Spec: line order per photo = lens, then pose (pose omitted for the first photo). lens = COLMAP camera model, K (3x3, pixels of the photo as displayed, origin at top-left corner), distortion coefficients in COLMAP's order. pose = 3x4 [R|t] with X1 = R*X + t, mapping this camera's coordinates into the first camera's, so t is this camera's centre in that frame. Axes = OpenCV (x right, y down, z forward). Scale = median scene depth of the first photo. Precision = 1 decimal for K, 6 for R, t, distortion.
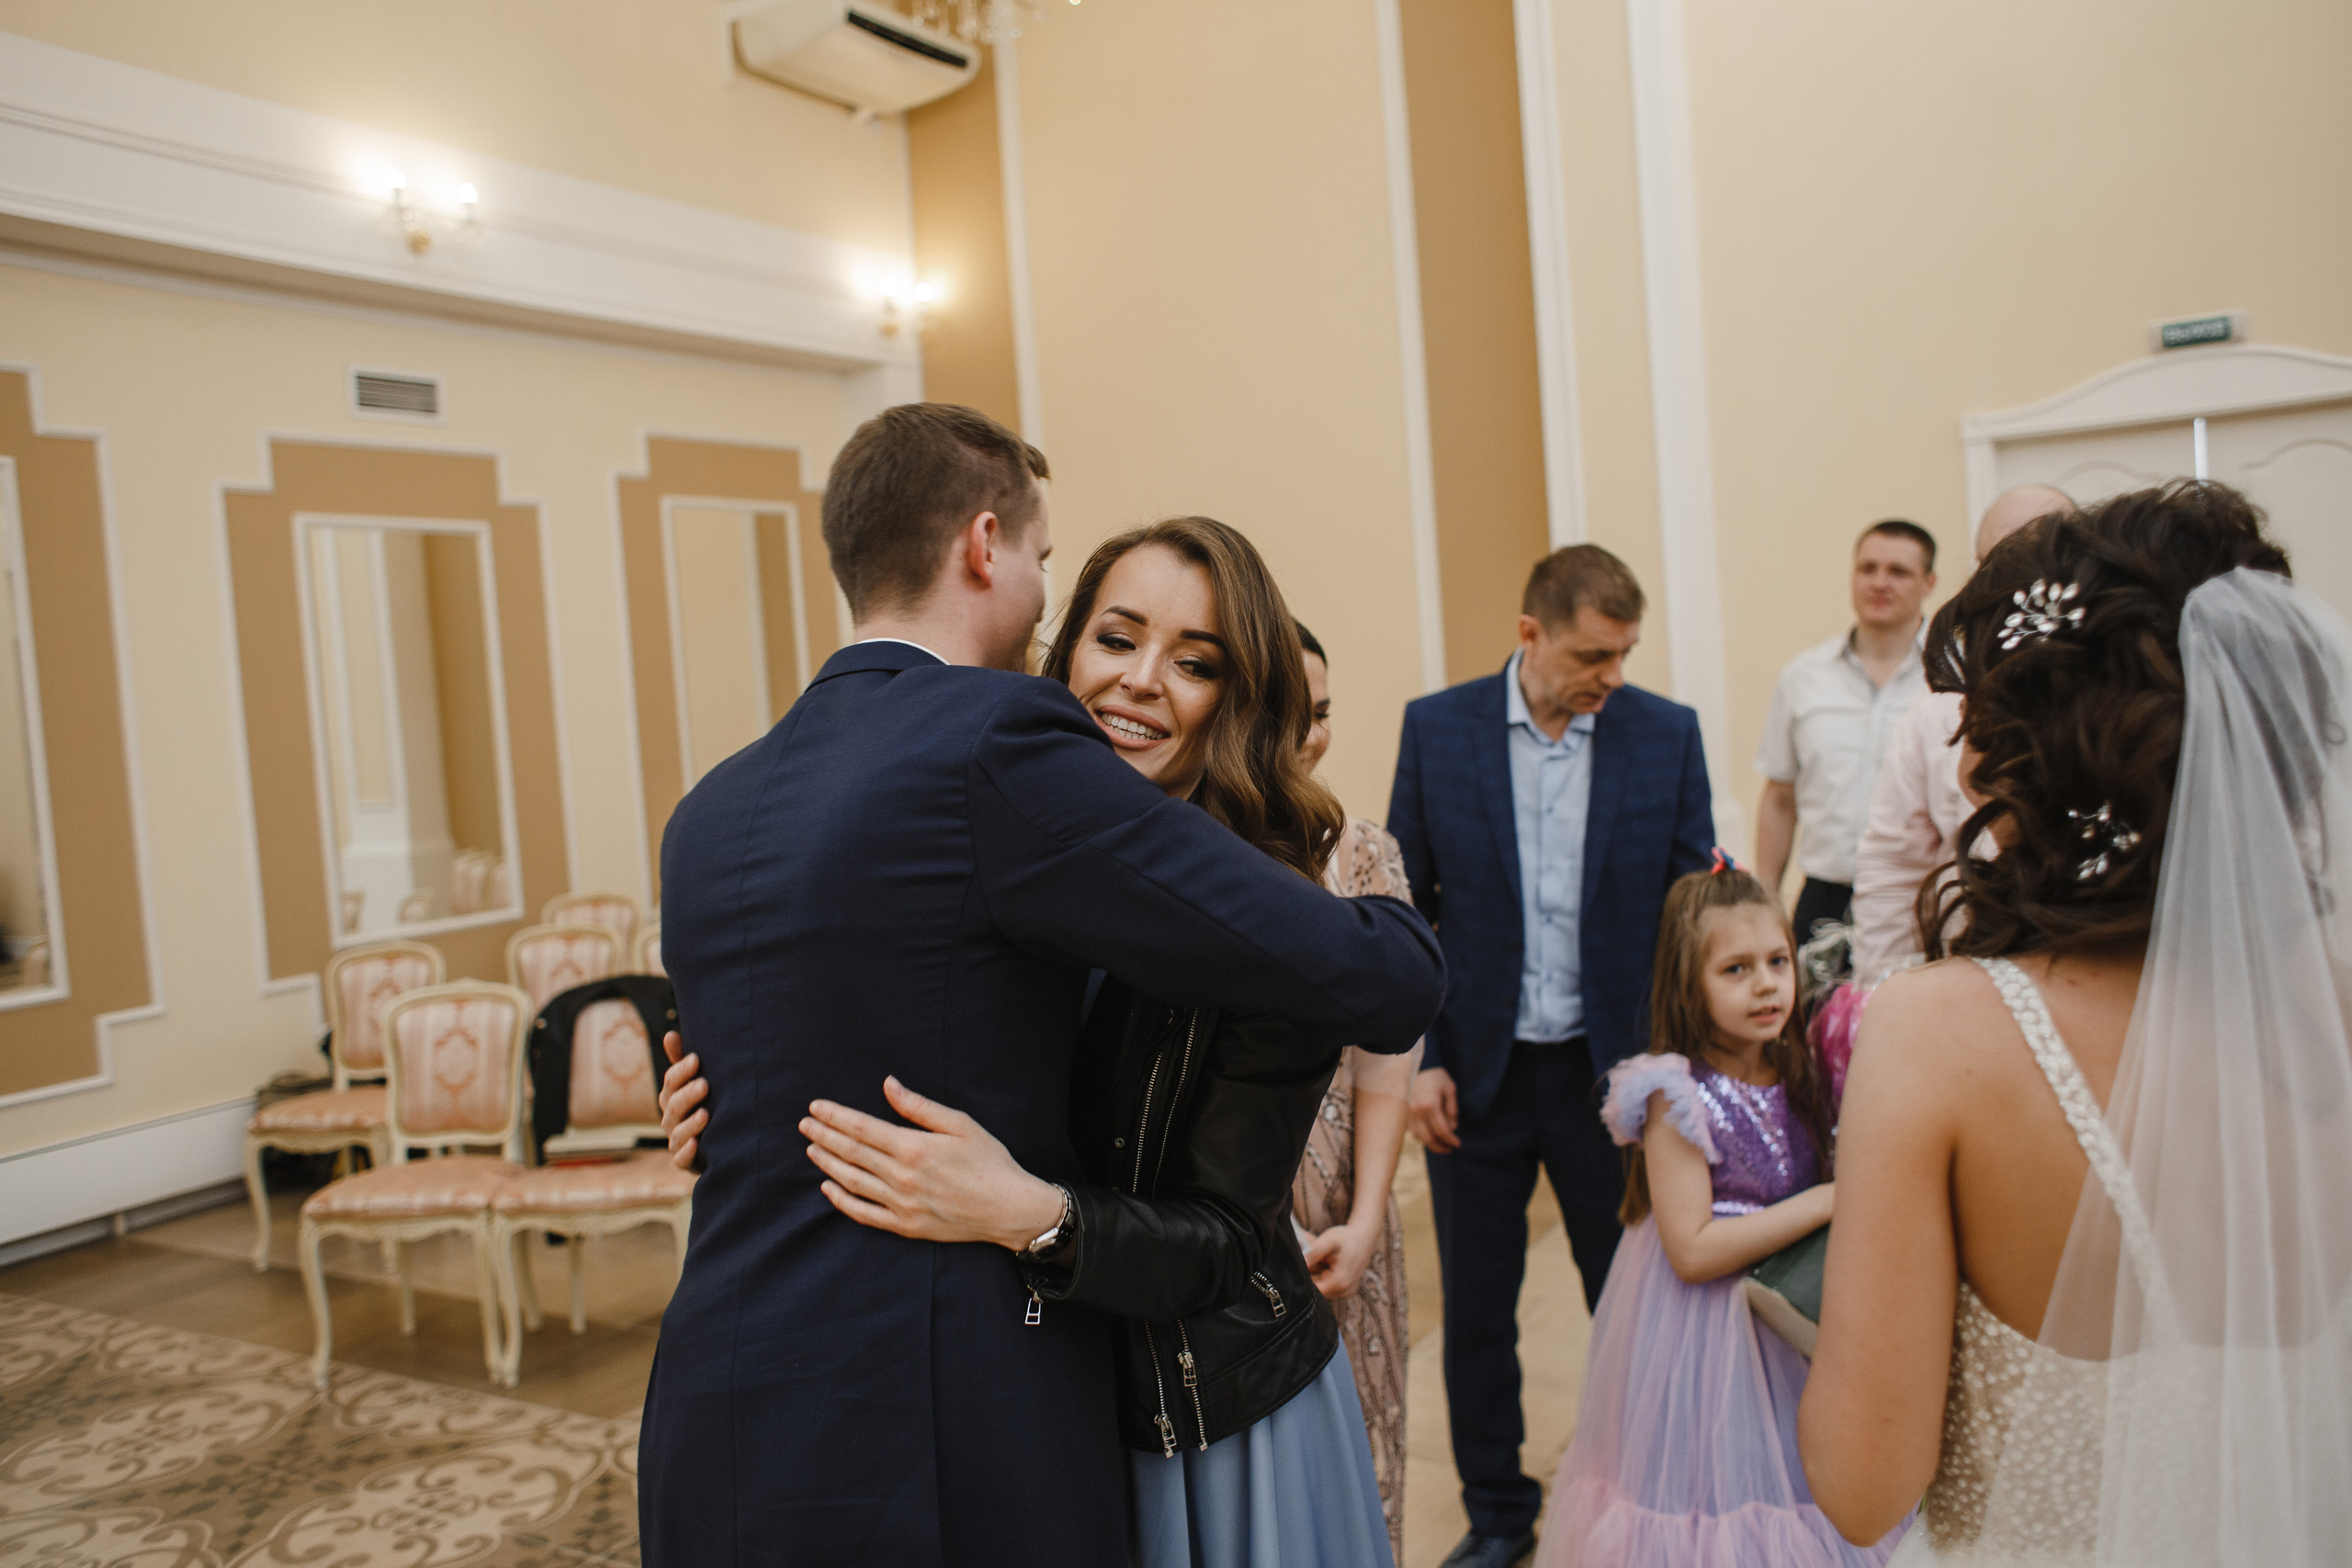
lens RADIAL K [[1915.3, 0, 1189.3], [0, 1915.3, 797.4], [0, 0, 1]] dist [-0.086249, 0.132983]
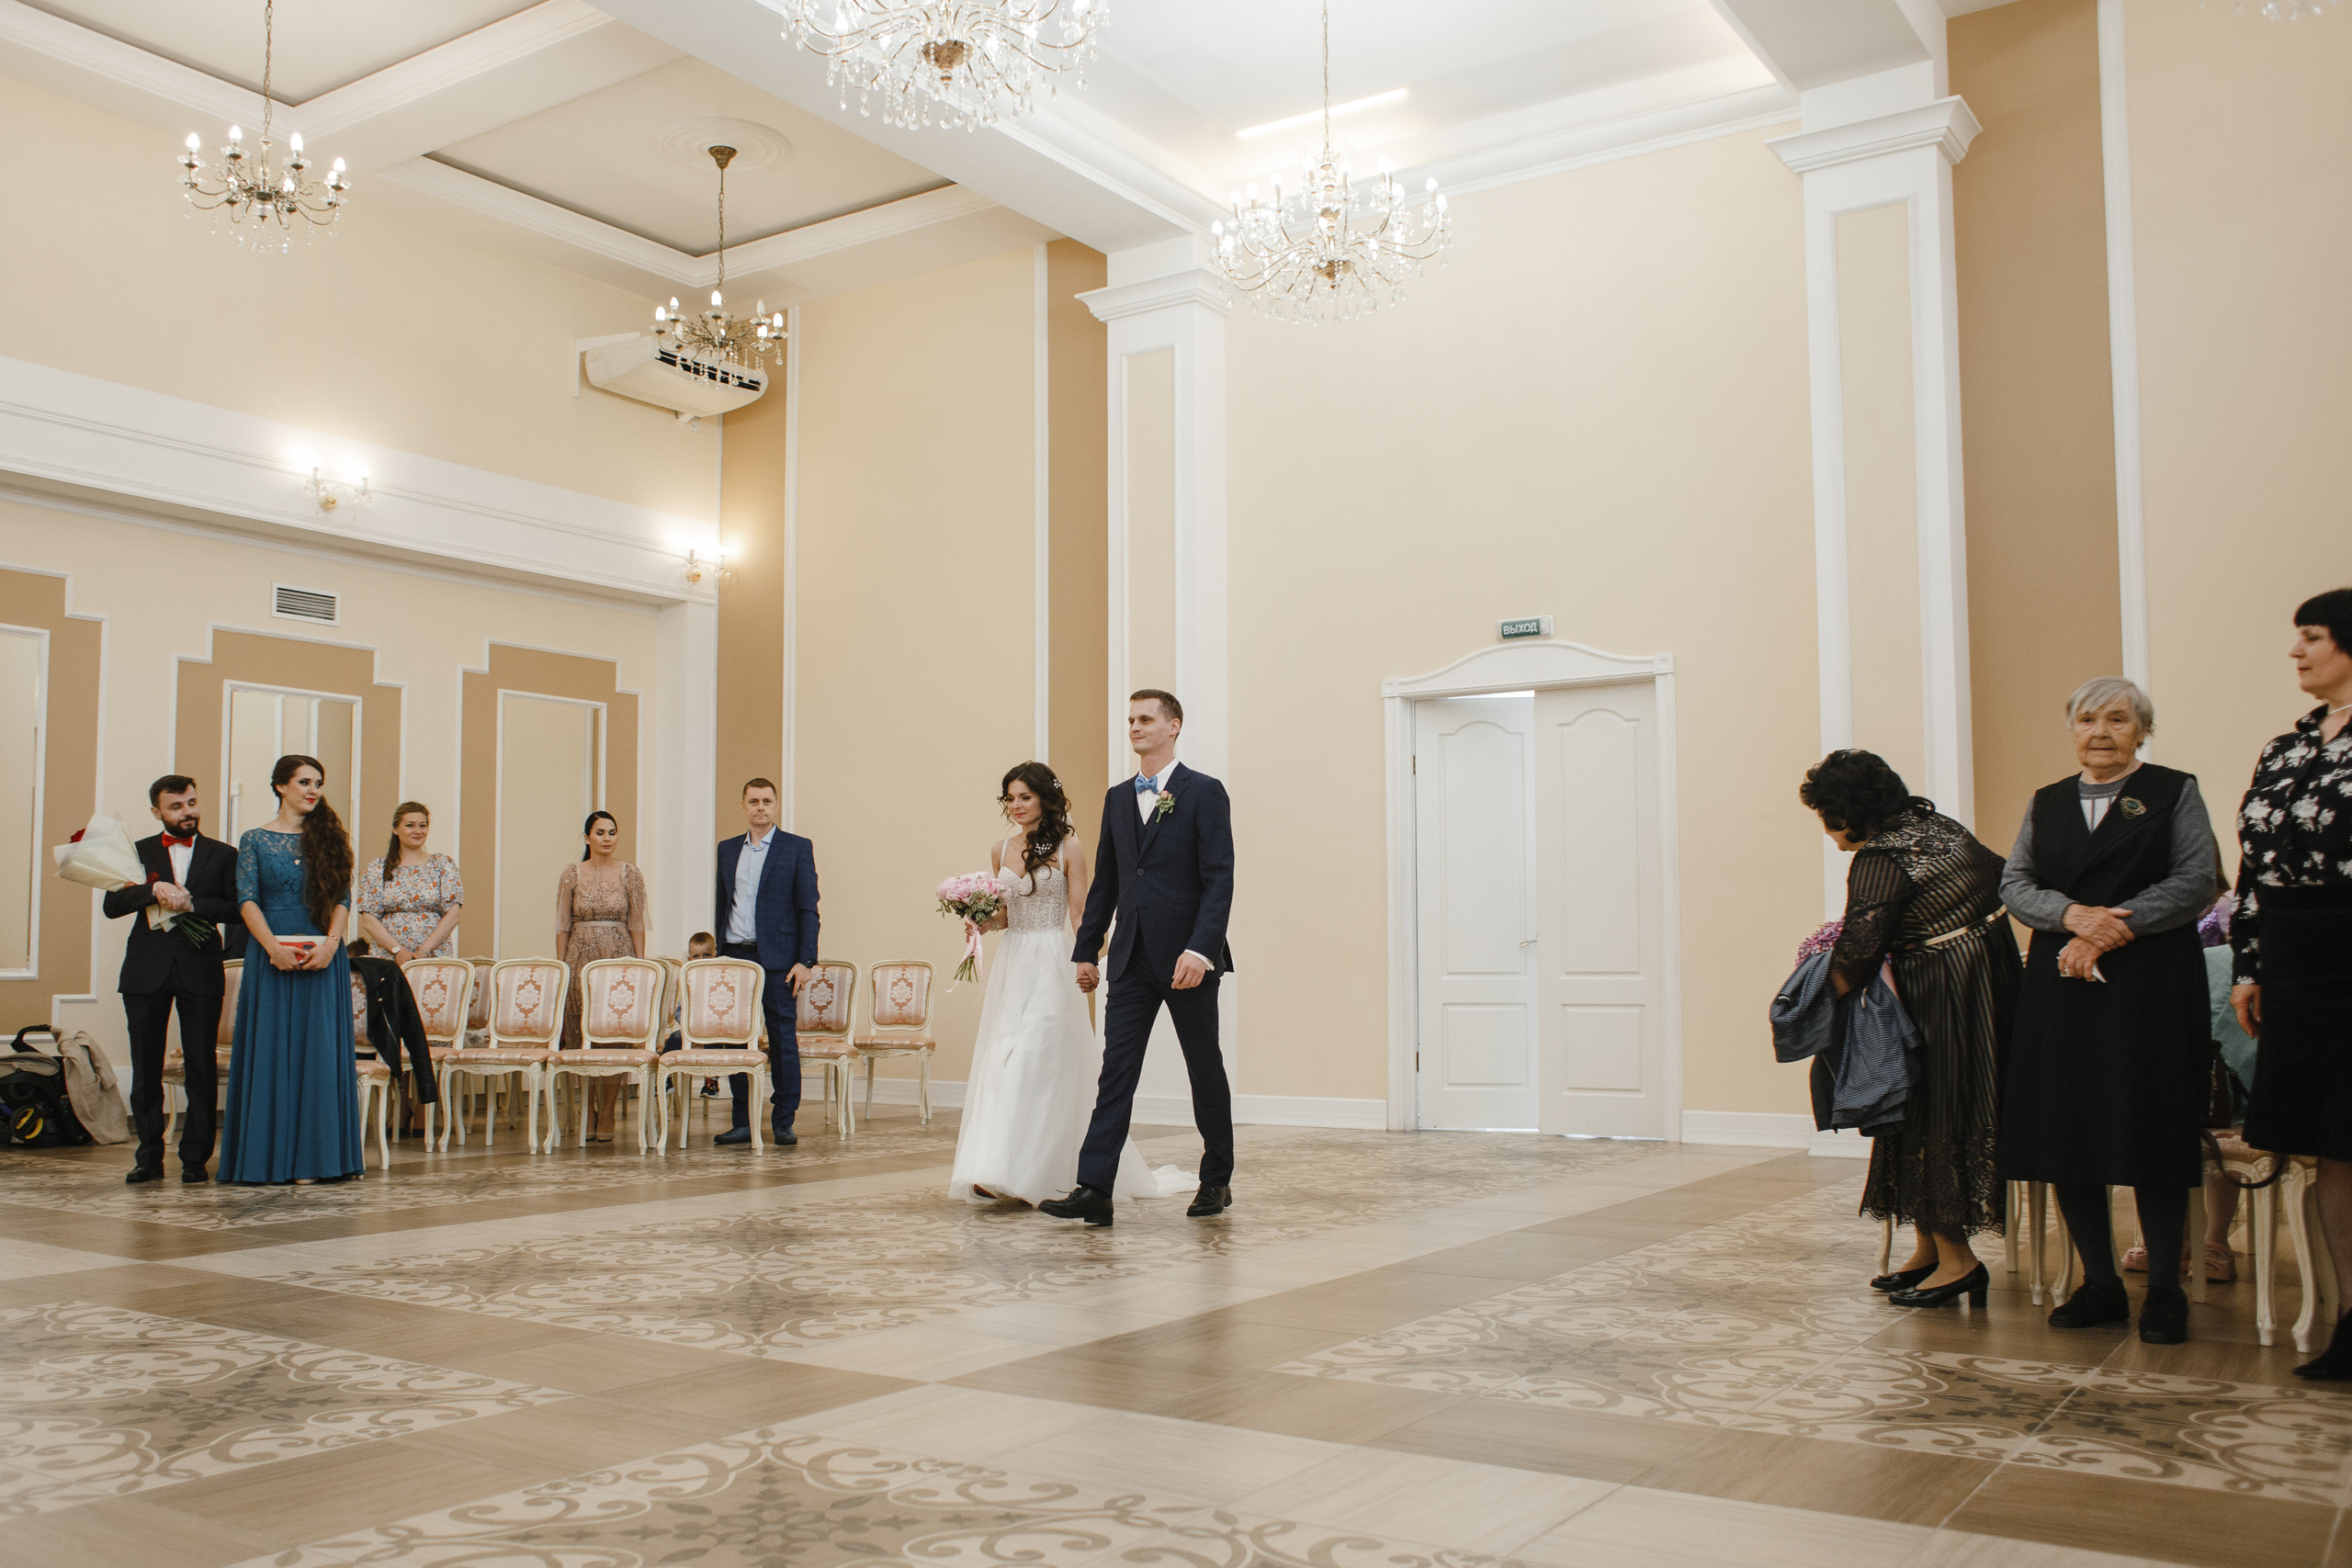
lens RADIAL K [[2077.4, 0, 1097.3], [0, 2077.4, 854.5], [0, 0, 1]] dist [-0.079278, 0.106379]
pose [[0.995785, 0.063391, -0.066285, 0.277765], [-0.070255, 0.991779, -0.106952, 0.094807], [0.058960, 0.111158, 0.992052, -0.463769]]
